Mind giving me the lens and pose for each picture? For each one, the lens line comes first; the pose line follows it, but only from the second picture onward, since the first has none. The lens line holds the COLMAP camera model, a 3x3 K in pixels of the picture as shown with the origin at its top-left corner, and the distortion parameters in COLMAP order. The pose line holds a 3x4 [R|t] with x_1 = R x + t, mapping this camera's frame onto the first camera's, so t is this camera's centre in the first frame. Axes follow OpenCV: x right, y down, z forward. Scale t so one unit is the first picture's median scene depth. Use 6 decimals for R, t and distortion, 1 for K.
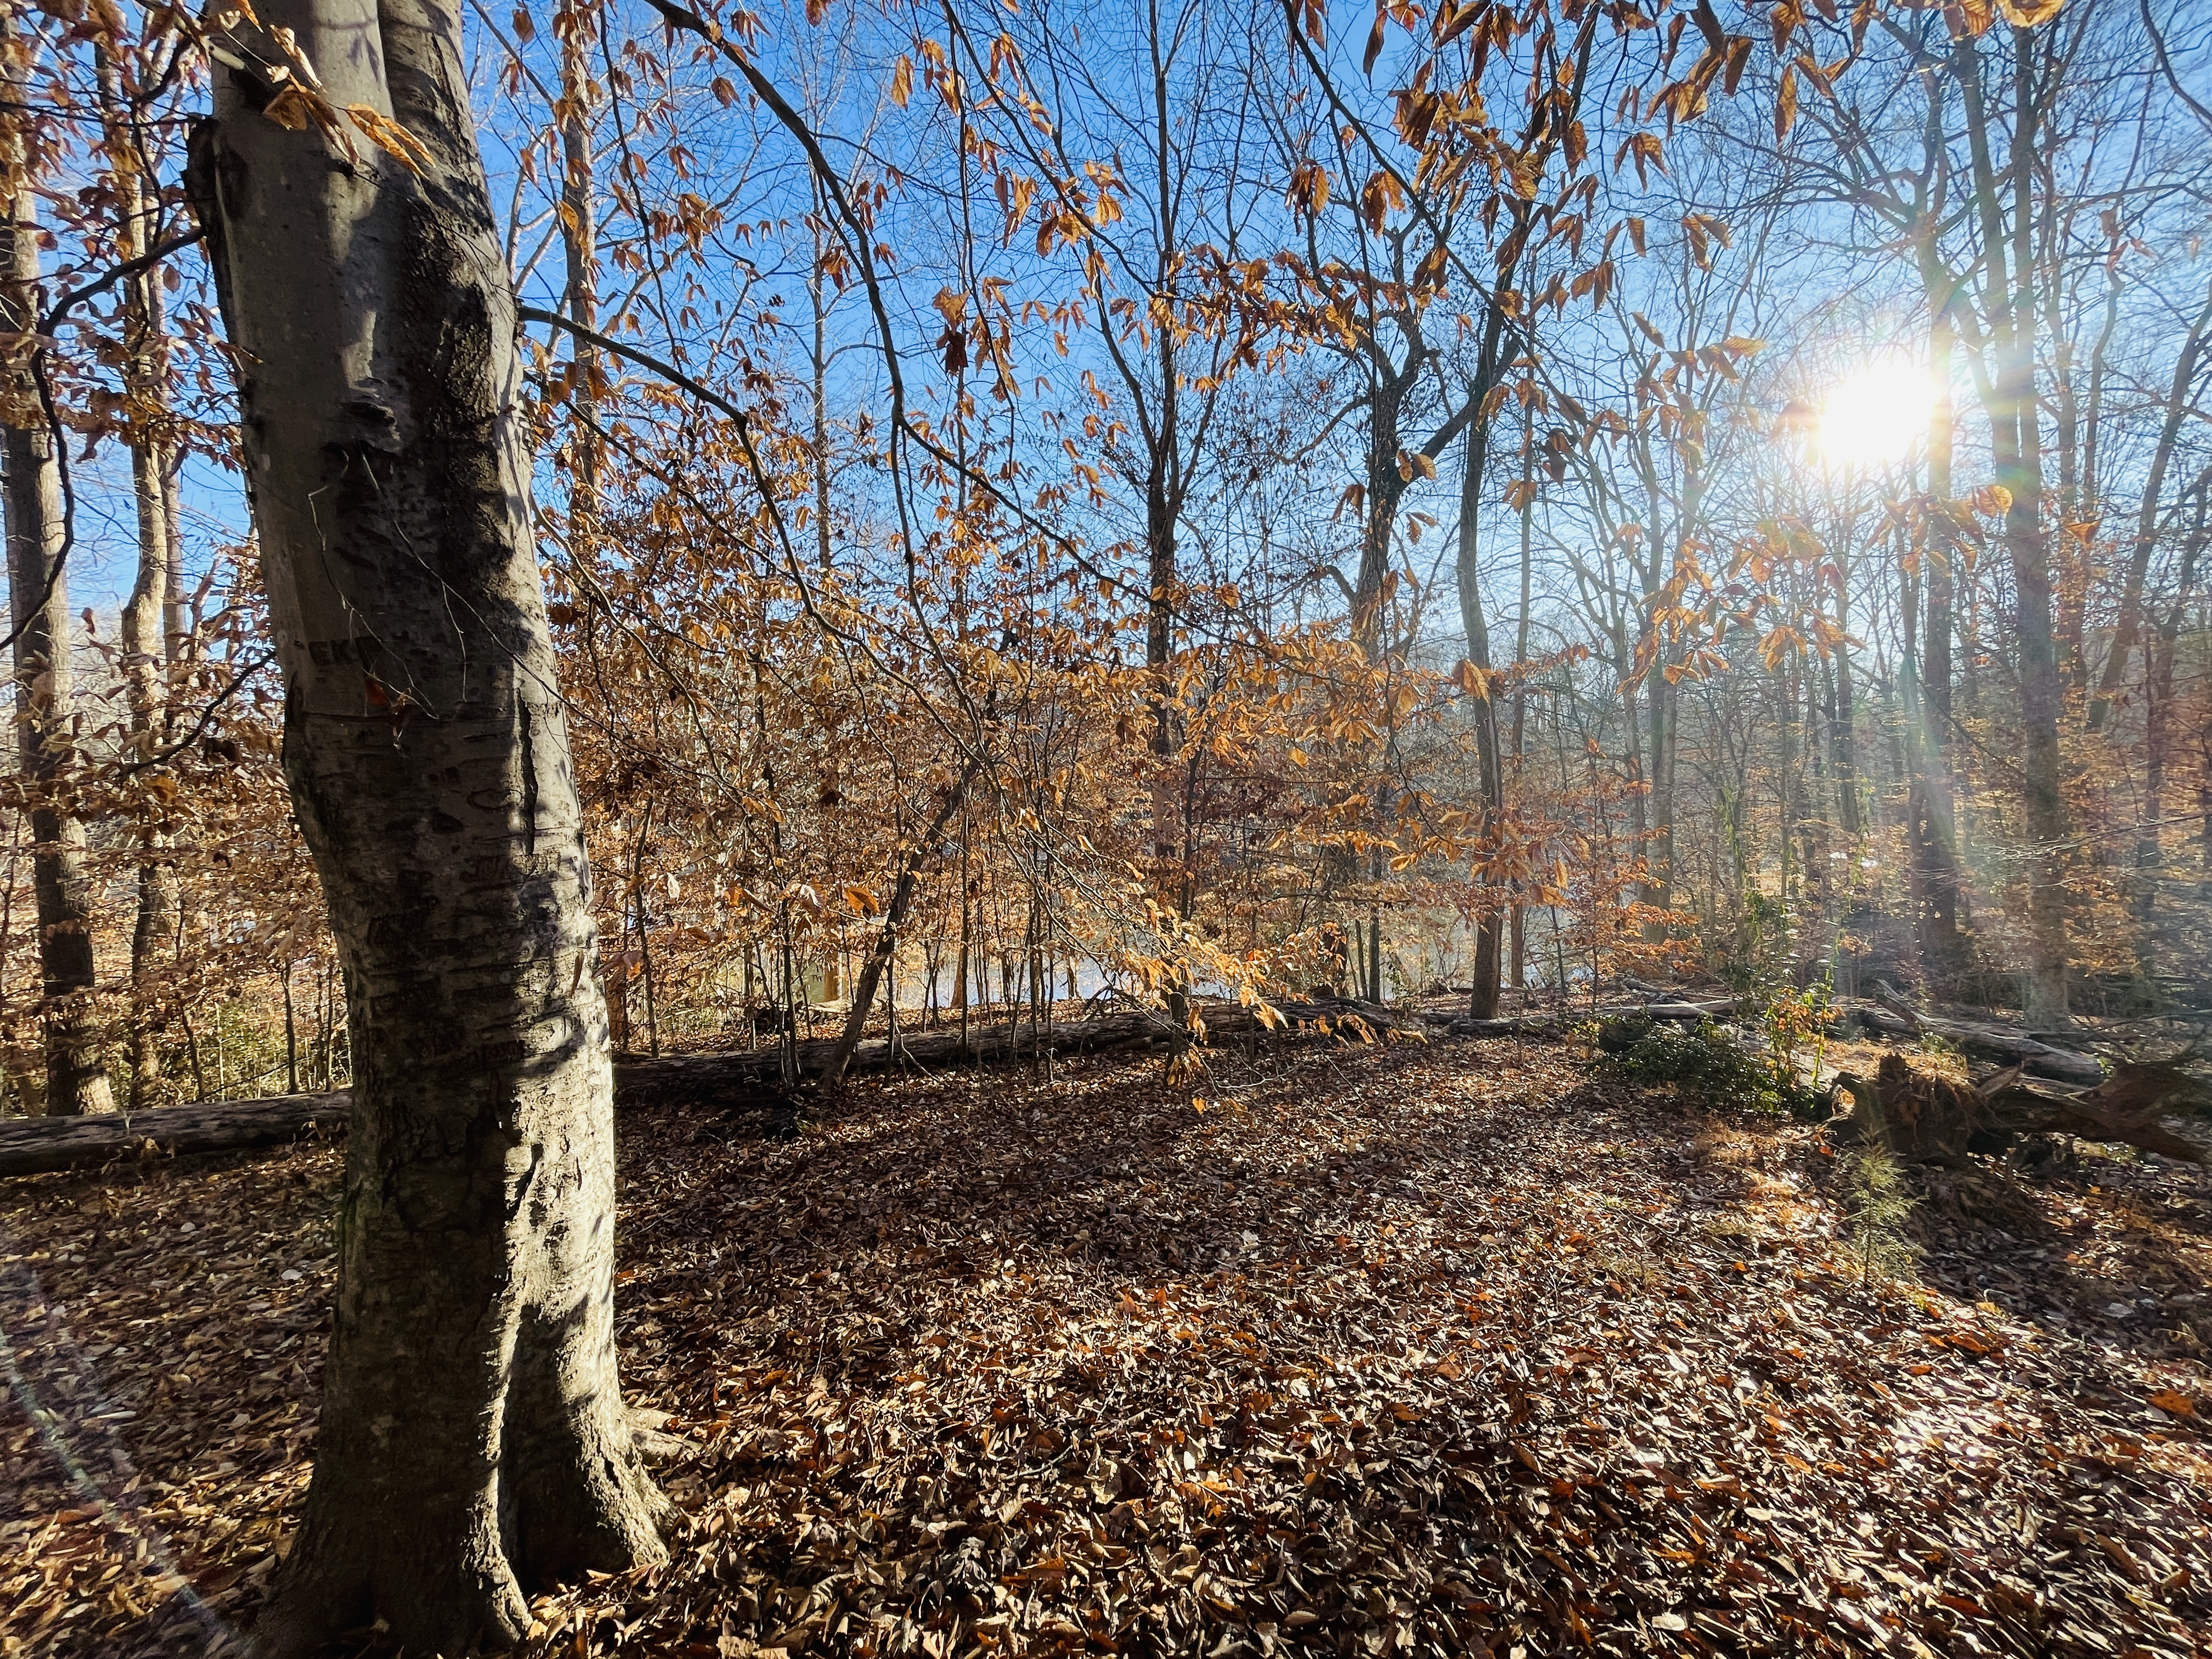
lens RADIAL K [[891.7, 0, 1107.0], [0, 891.7, 825.6], [0, 0, 1]] dist [-0.003918, -0.000324]
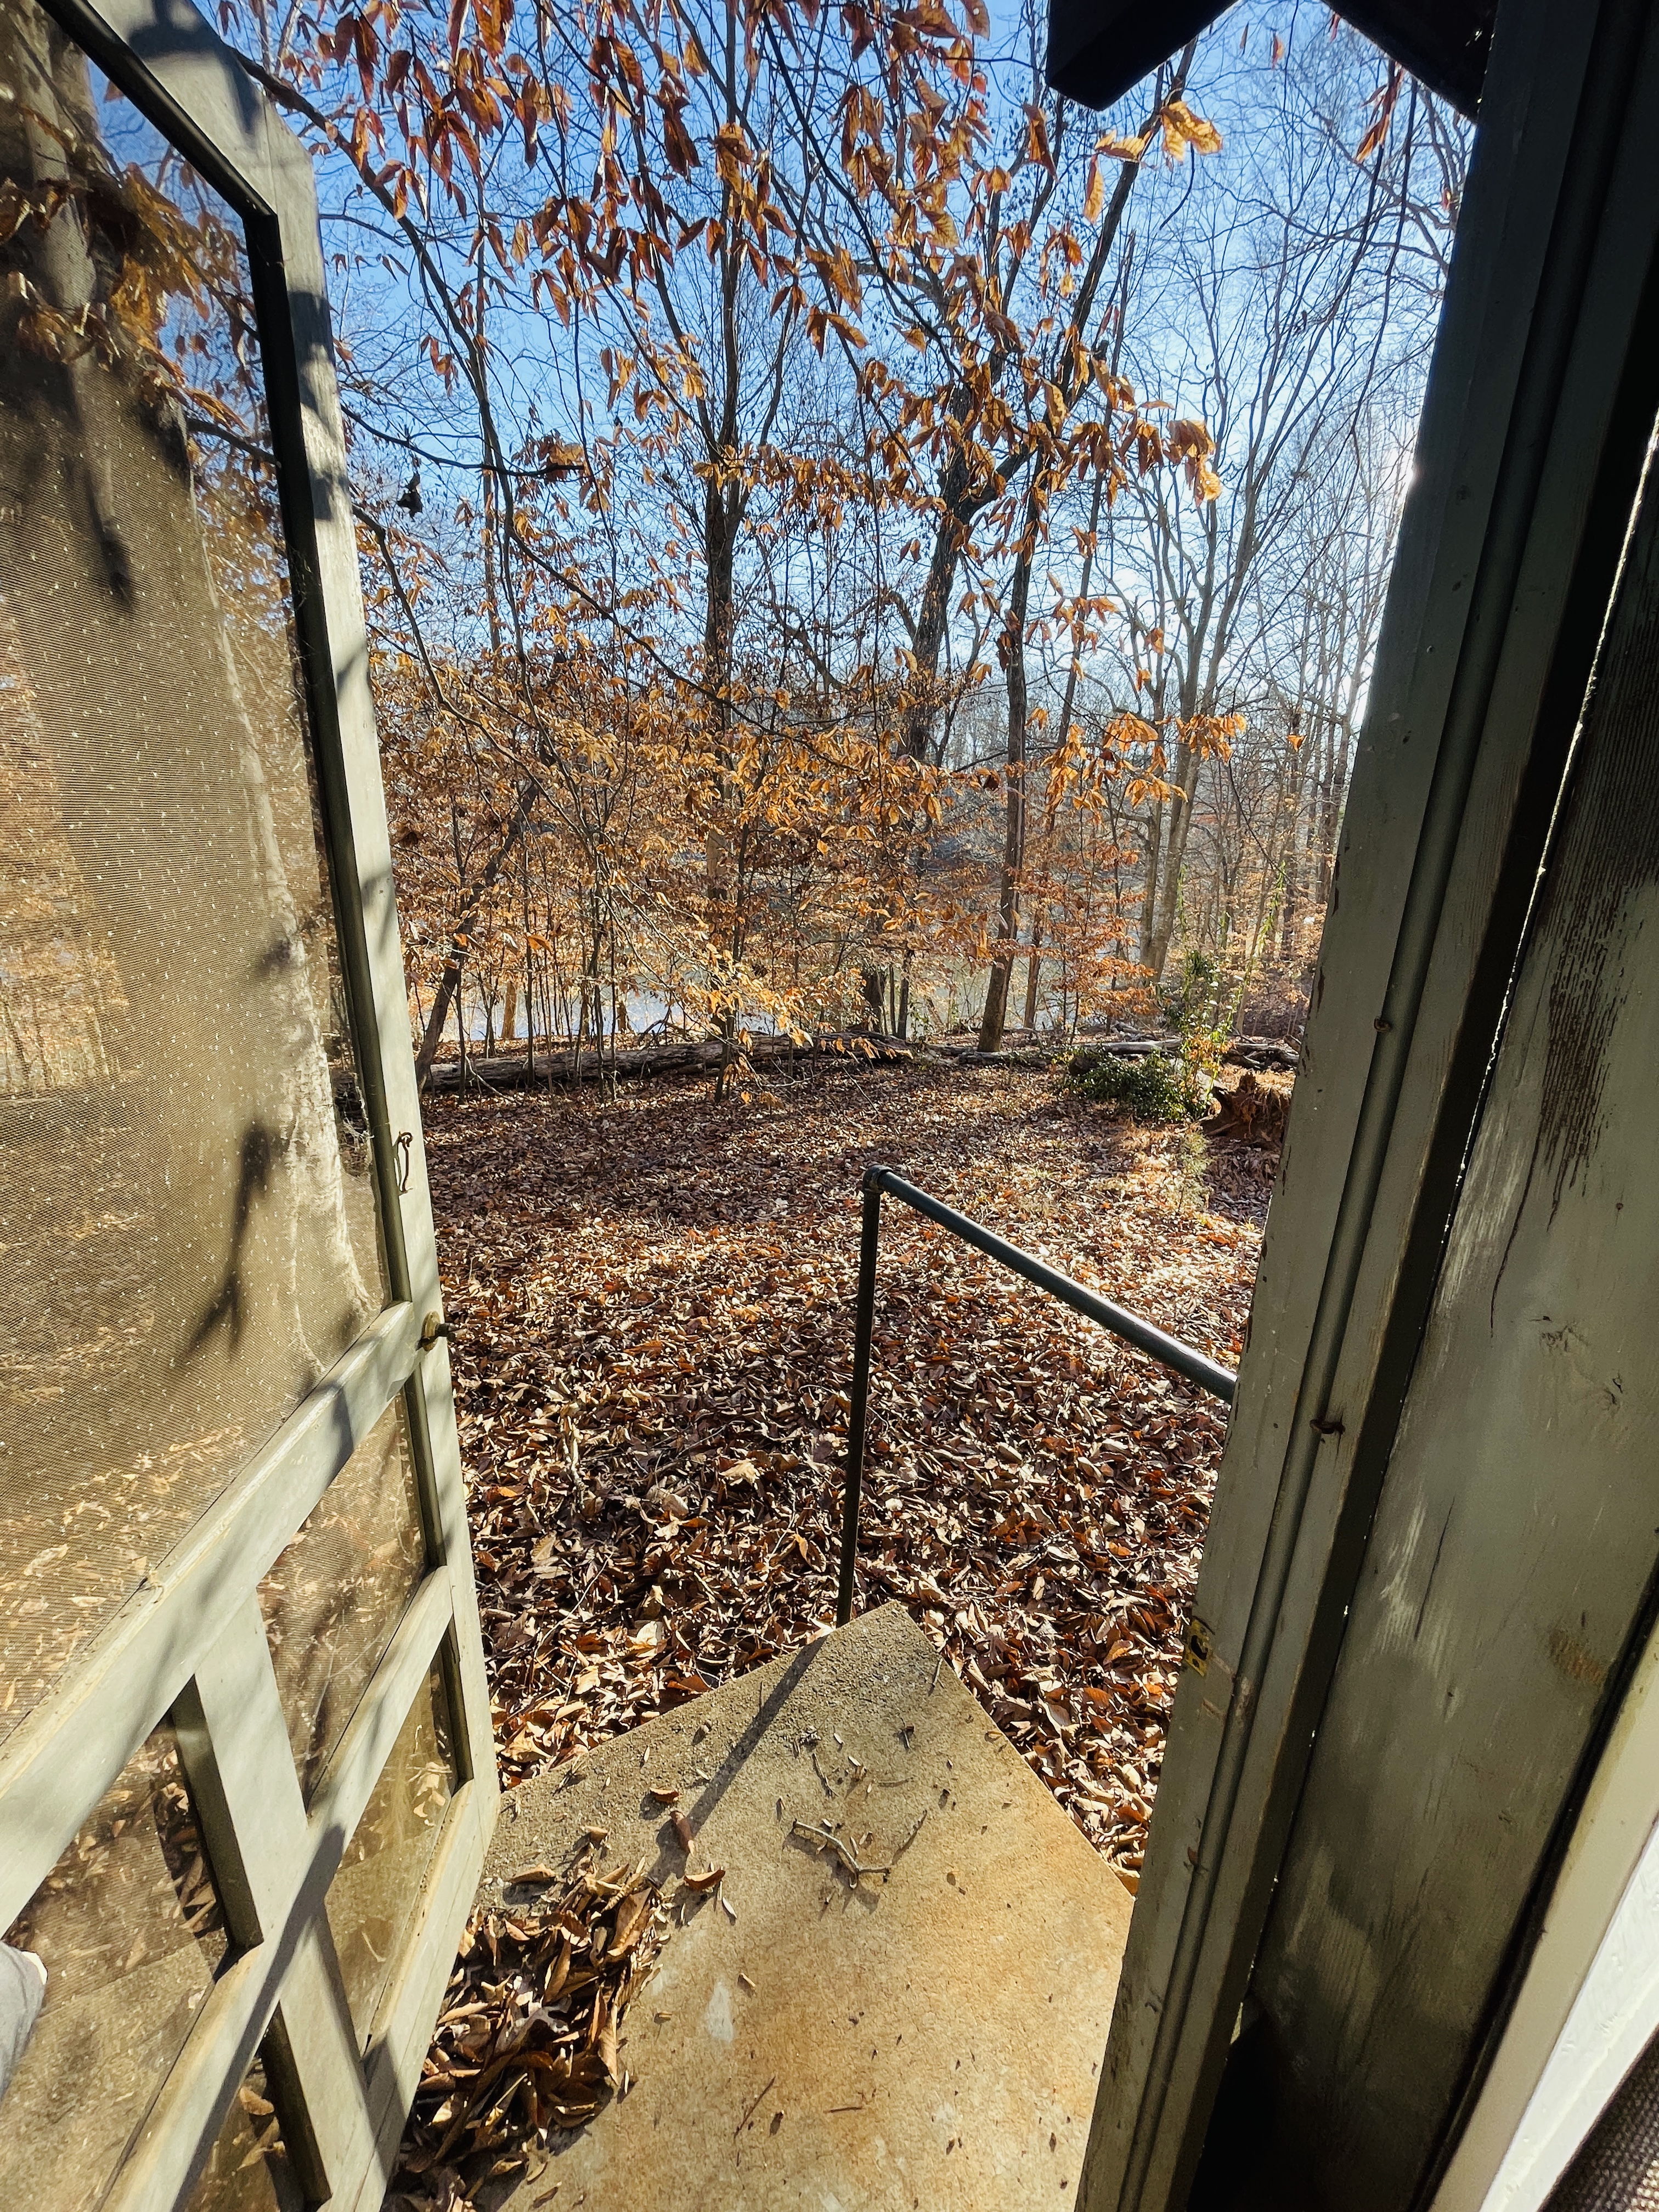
lens RADIAL K [[891.7, 0, 828.9], [0, 891.7, 1085.7], [0, 0, 1]] dist [-0.003918, -0.000324]
pose [[0.980985, 0.001320, 0.194080, -0.030200], [-0.048446, 0.969989, 0.238274, -0.028535], [-0.187941, -0.243146, 0.951608, -0.255821]]
